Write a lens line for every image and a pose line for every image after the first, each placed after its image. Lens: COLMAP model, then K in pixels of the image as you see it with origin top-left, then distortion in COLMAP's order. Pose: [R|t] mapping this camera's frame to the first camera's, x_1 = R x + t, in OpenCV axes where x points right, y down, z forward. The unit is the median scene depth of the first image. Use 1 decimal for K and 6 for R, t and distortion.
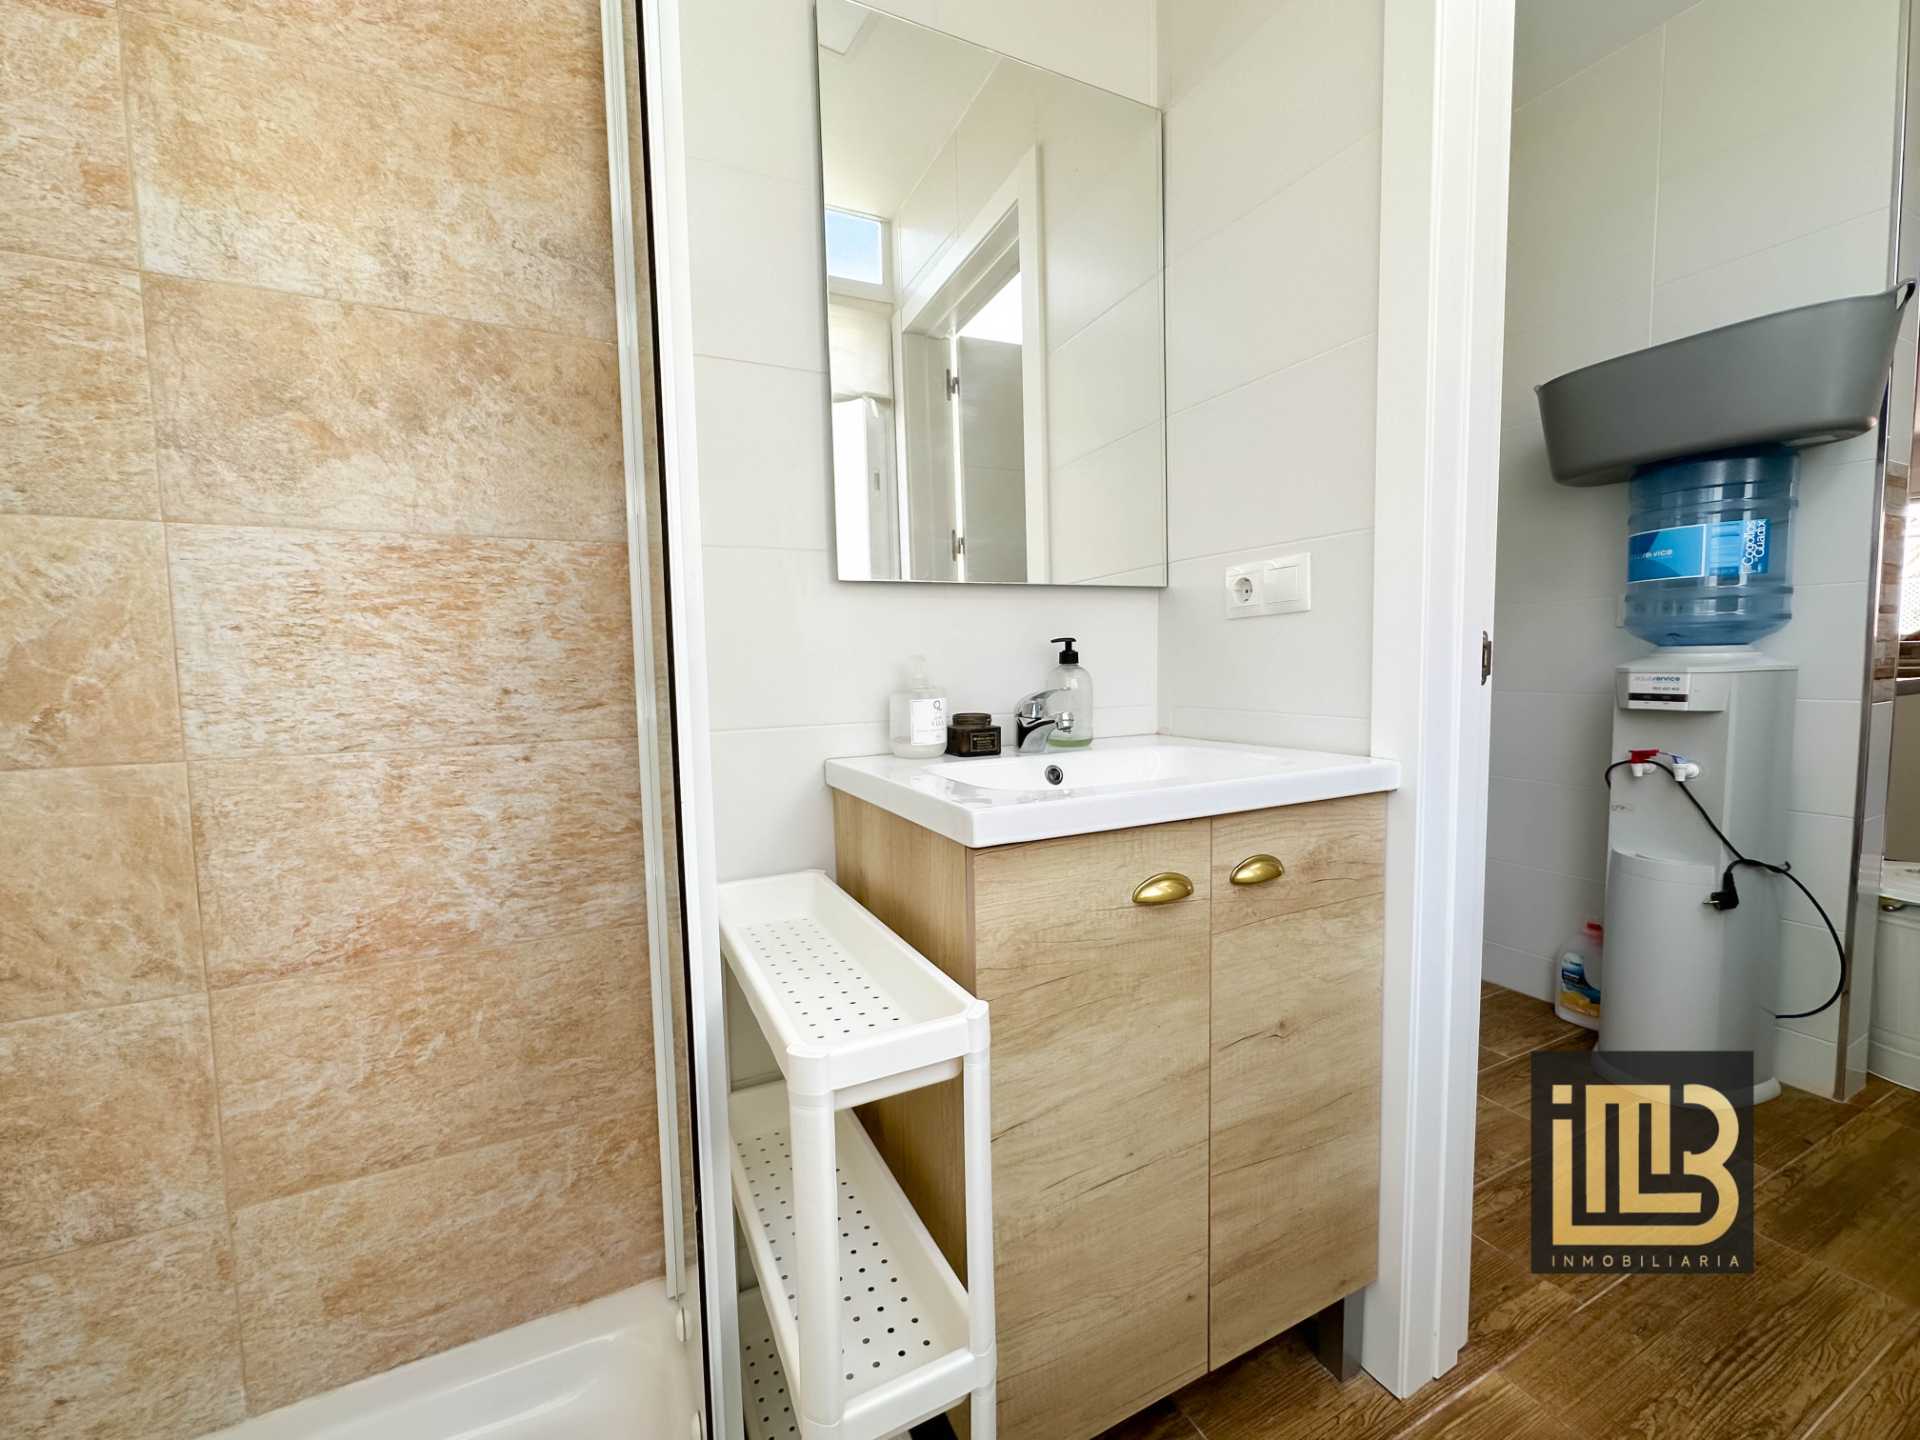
lens RADIAL K [[767.6, 0, 960.0], [0, 767.6, 720.0], [0, 0, 1]] dist [-0.010853, 0.004064]
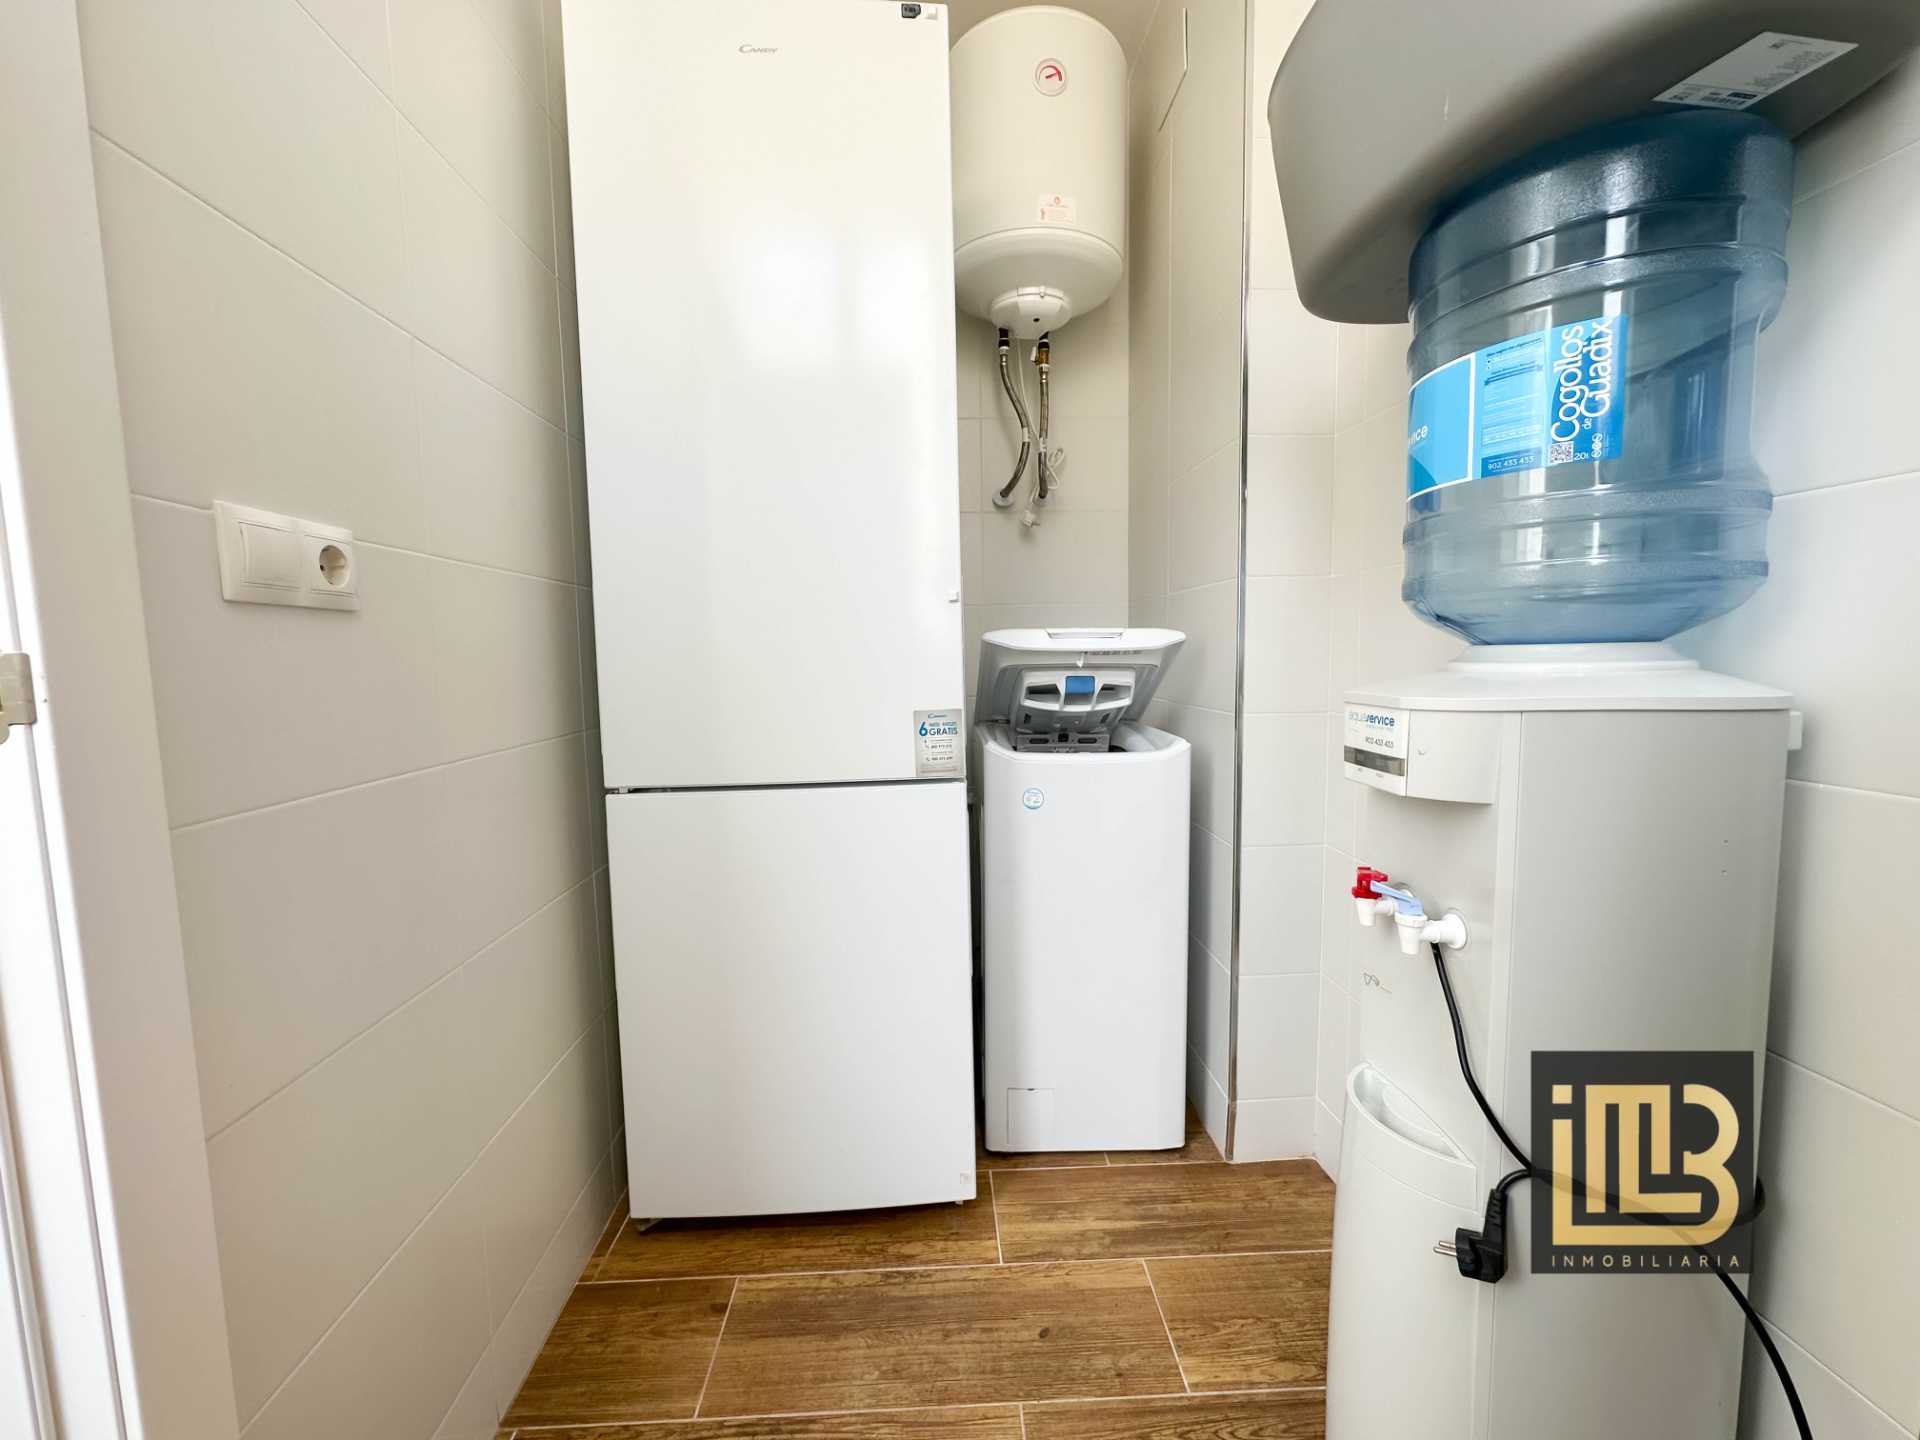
lens RADIAL K [[767.6, 0, 960.0], [0, 767.6, 720.0], [0, 0, 1]] dist [-0.010853, 0.004064]
pose [[0.914879, 0.040619, -0.401679, 1.570769], [-0.033210, 0.999126, 0.025394, -0.102122], [0.402360, -0.009893, 0.915428, 0.883510]]
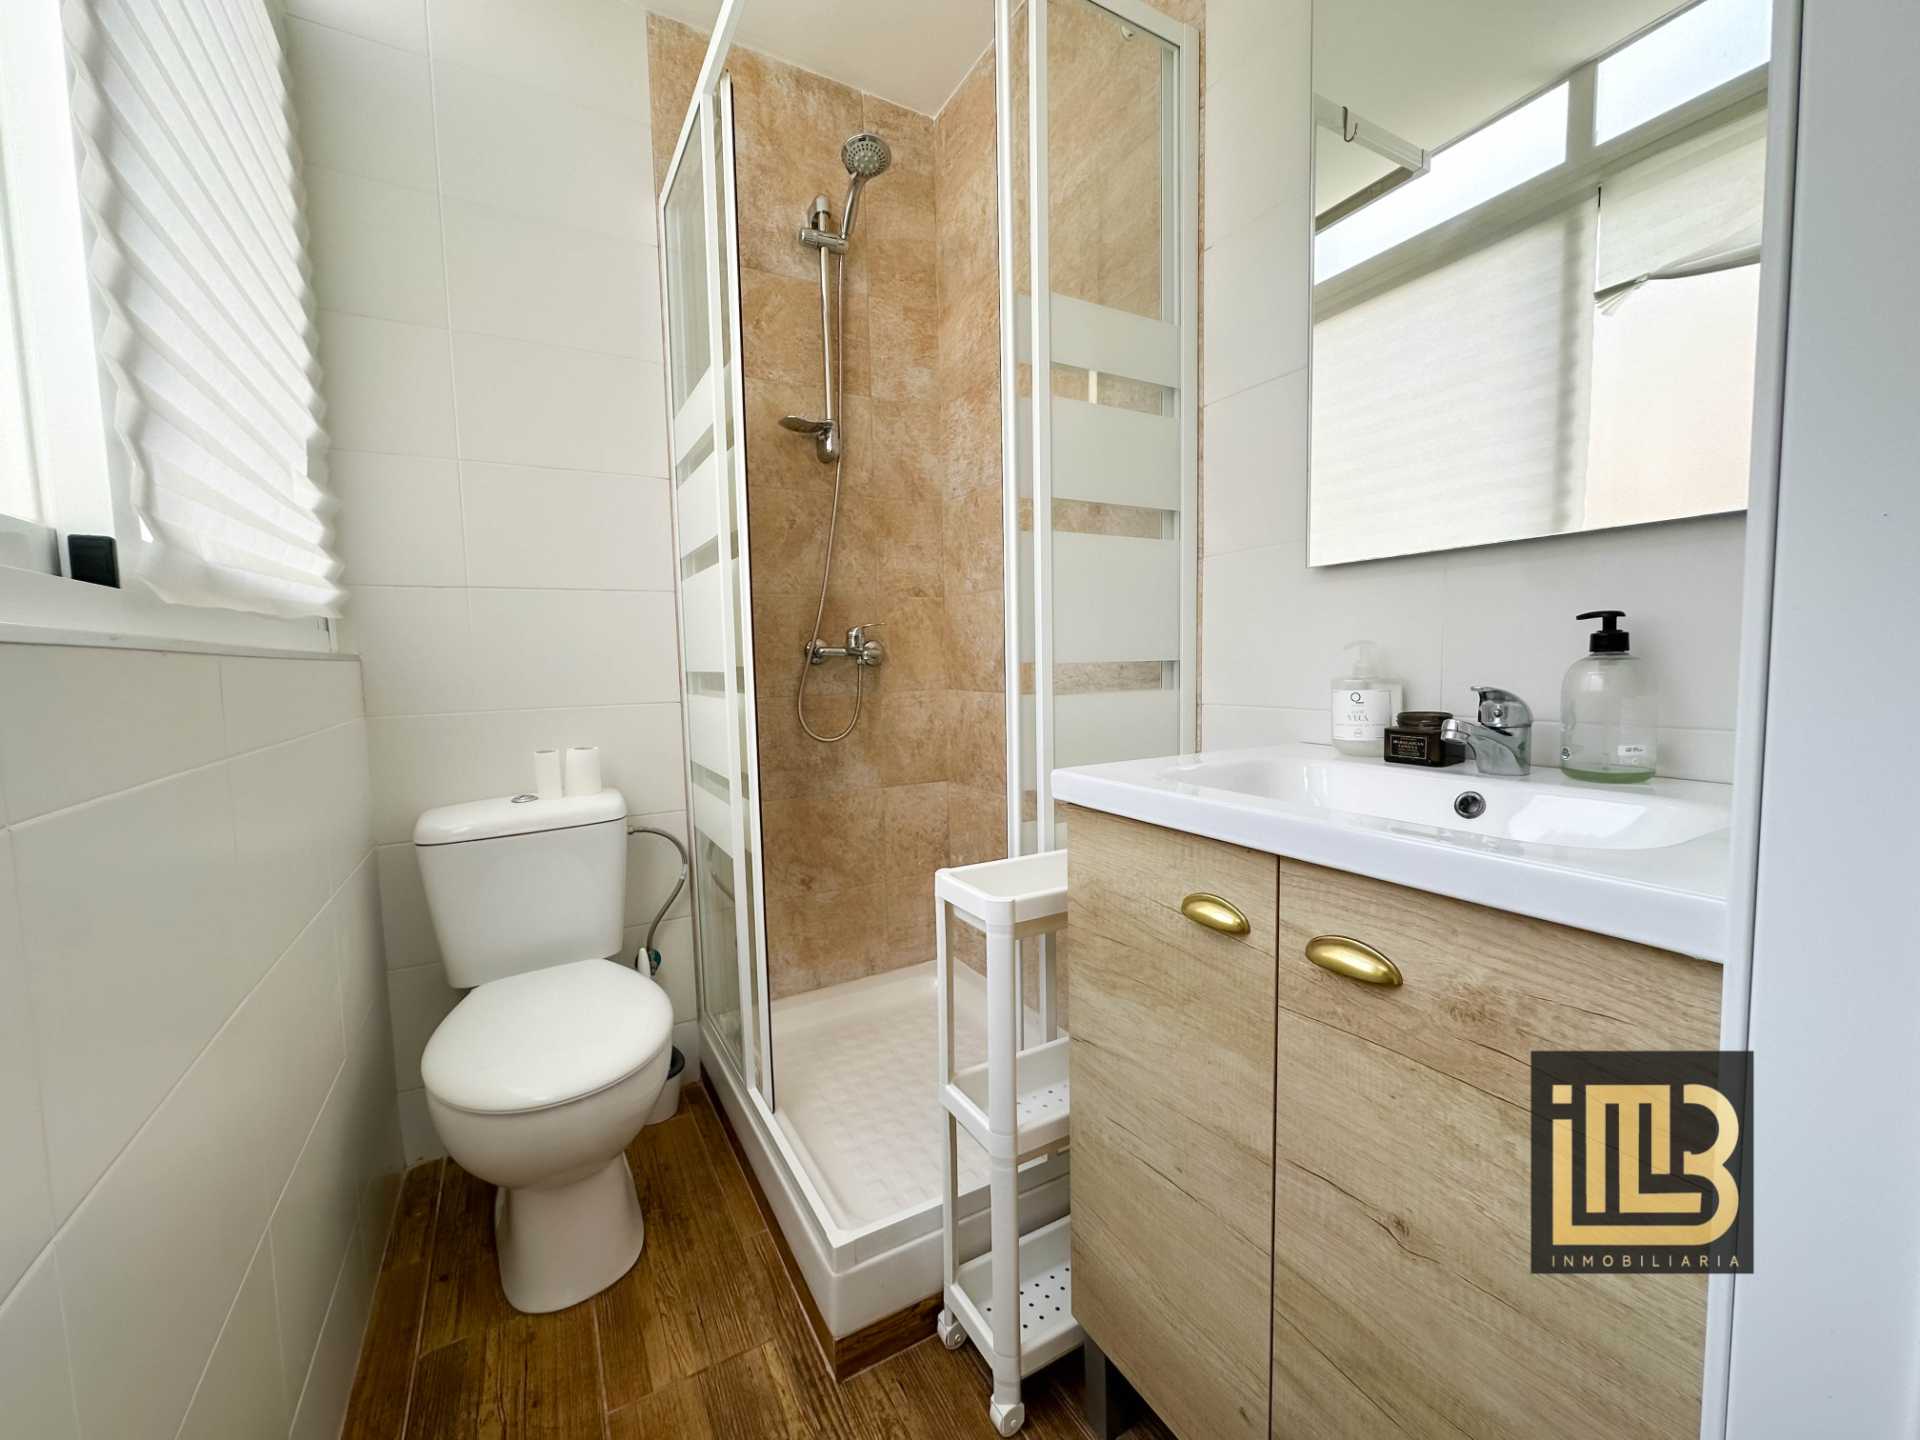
lens RADIAL K [[767.6, 0, 960.0], [0, 767.6, 720.0], [0, 0, 1]] dist [-0.010853, 0.004064]
pose [[0.061553, 0.097450, -0.993335, 1.040850], [-0.054780, 0.994052, 0.094126, -0.066175], [0.996599, 0.048621, 0.066526, 0.594856]]
